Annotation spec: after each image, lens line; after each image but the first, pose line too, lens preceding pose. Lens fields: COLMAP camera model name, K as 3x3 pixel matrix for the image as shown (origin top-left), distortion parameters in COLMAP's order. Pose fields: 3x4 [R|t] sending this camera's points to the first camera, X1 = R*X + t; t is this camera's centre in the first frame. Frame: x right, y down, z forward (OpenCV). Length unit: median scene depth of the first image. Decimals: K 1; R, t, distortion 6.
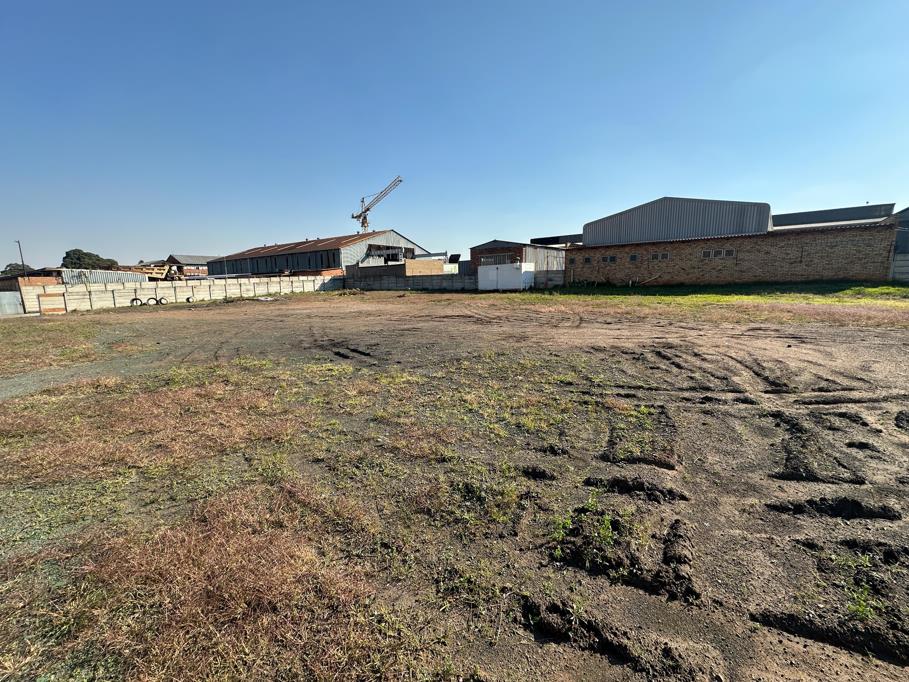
lens RADIAL K [[361.4, 0, 453.3], [0, 361.4, 340.1], [0, 0, 1]] dist [-0.002243, 0.000143]
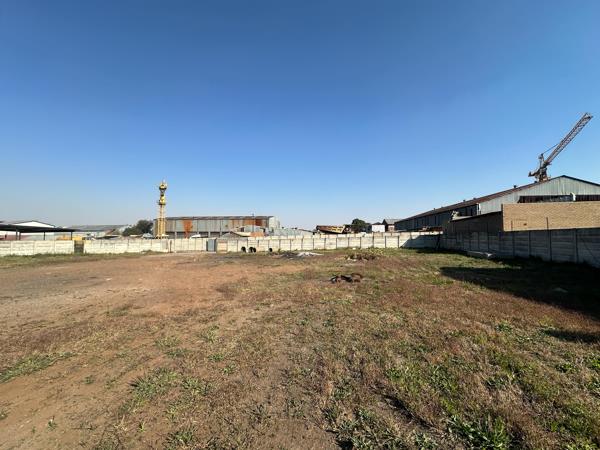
lens RADIAL K [[238.5, 0, 300.2], [0, 238.5, 222.7], [0, 0, 1]] dist [-0.002243, 0.000143]
pose [[0.461307, -0.032109, -0.886659, 0.076395], [-0.155975, 0.980847, -0.116670, -0.129238], [0.873423, 0.192117, 0.447463, 0.725557]]
